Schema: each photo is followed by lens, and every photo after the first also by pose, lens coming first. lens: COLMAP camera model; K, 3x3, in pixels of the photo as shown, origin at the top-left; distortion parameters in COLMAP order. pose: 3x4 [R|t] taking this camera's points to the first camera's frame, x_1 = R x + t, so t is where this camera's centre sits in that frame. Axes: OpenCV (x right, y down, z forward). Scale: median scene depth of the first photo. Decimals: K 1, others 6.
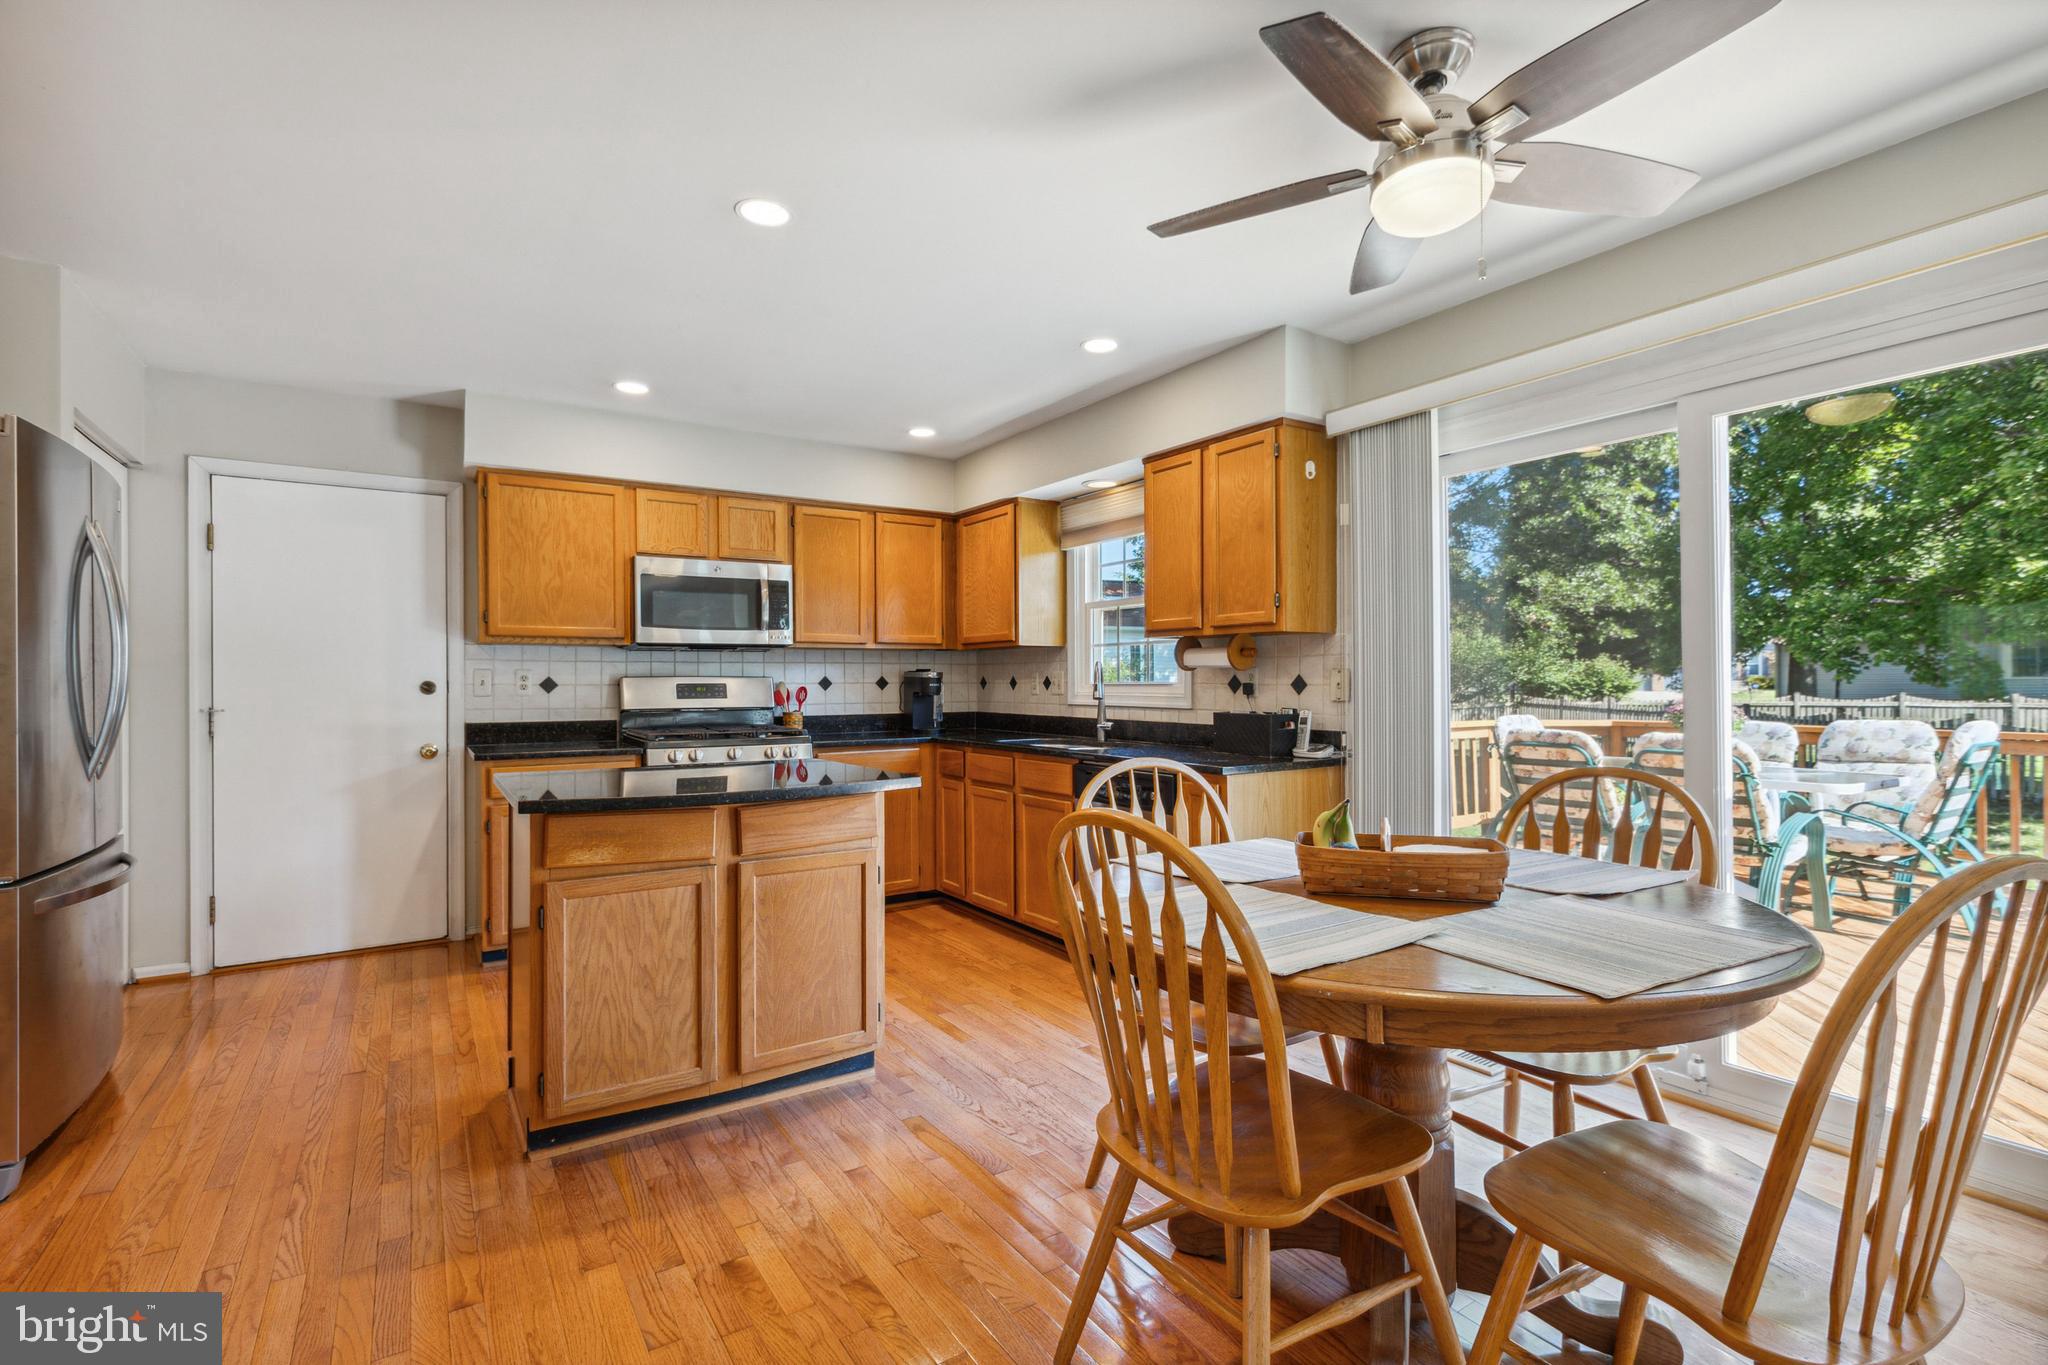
lens RADIAL K [[947.8, 0, 1024.0], [0, 947.8, 682.5], [0, 0, 1]] dist [0.024429, 0.000099]
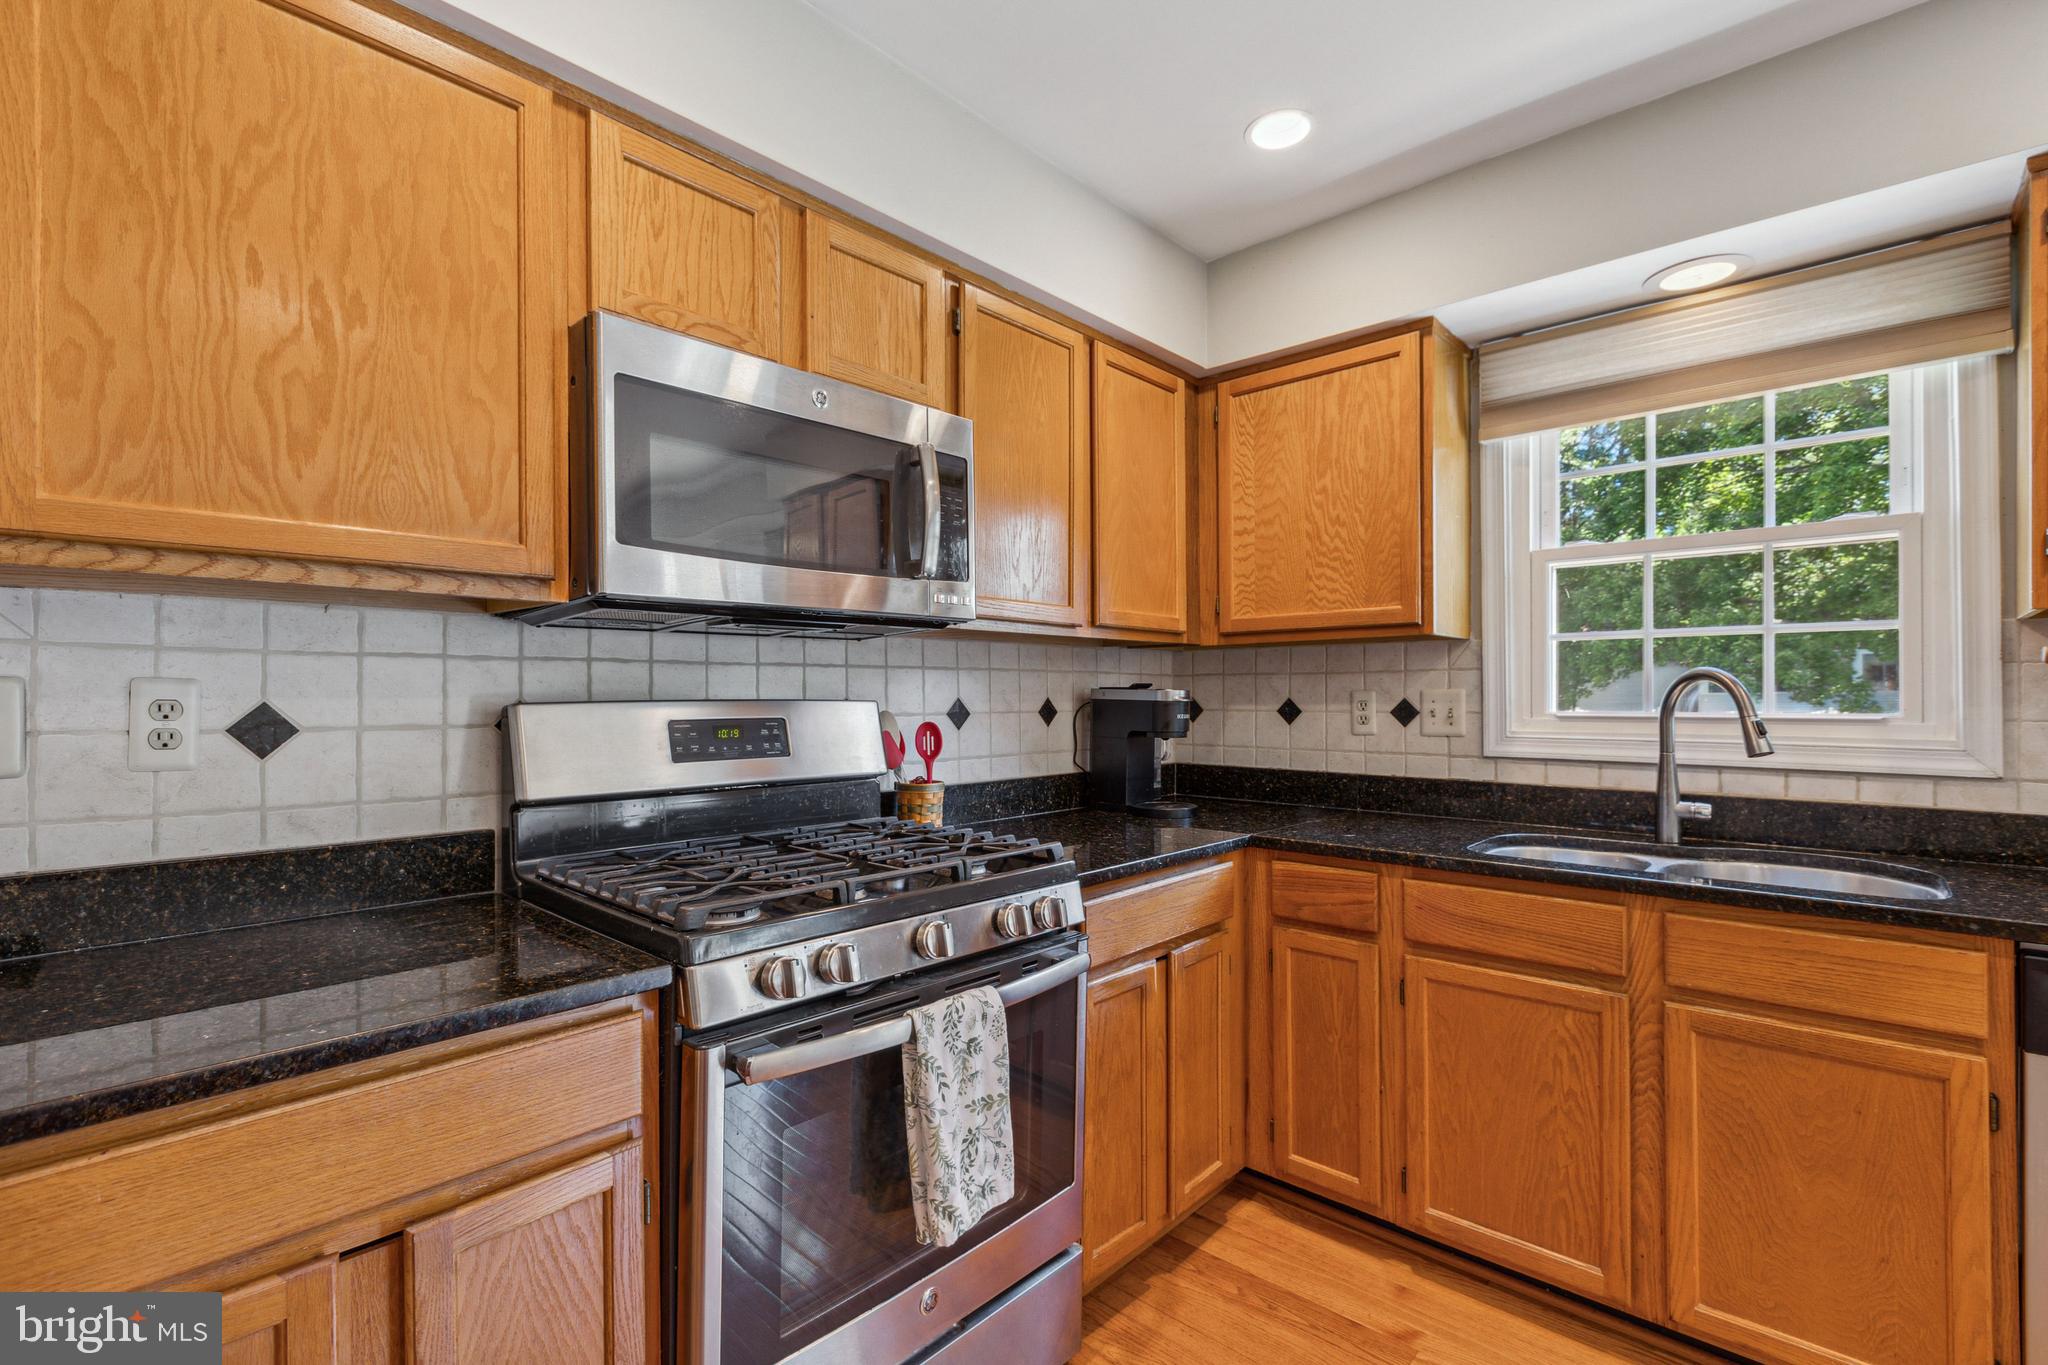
lens RADIAL K [[923.7, 0, 1027.7], [0, 923.7, 696.2], [0, 0, 1]] dist [0.000881, -0.000428]
pose [[0.967247, 0.001653, 0.253831, -0.330330], [-0.001387, 0.999998, -0.001228, -0.008029], [-0.253832, 0.000836, 0.967248, 0.639245]]
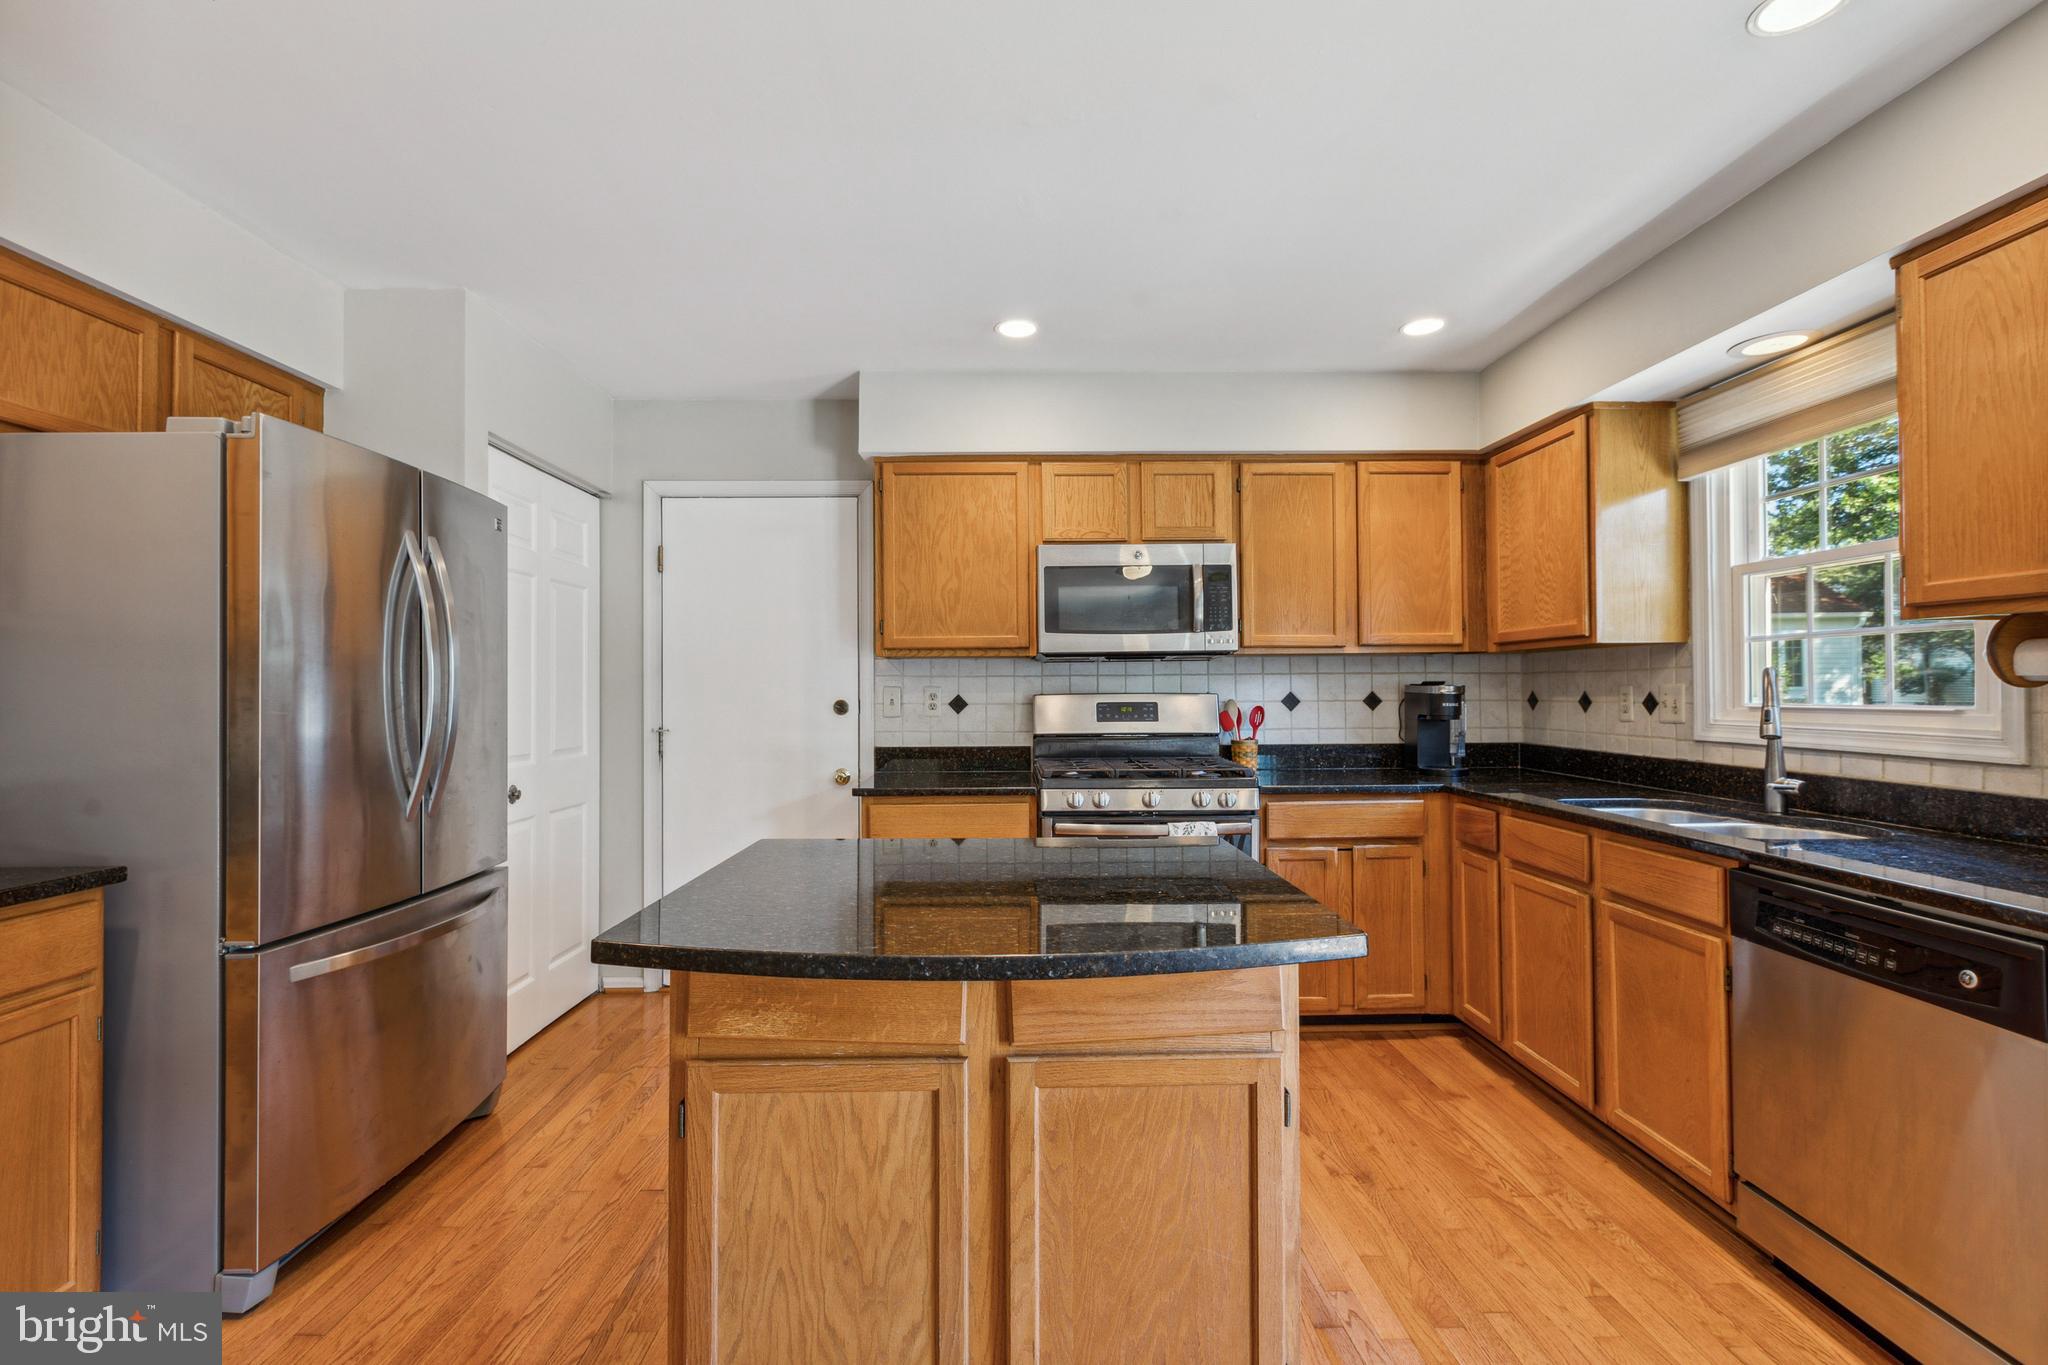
lens RADIAL K [[927.9, 0, 1024.0], [0, 927.9, 682.5], [0, 0, 1]] dist [-0.000913, 0.000052]
pose [[0.852790, -0.005723, -0.522223, -0.008837], [0.002949, 0.999977, -0.006142, -0.011475], [0.522246, 0.003698, 0.852787, 0.307412]]
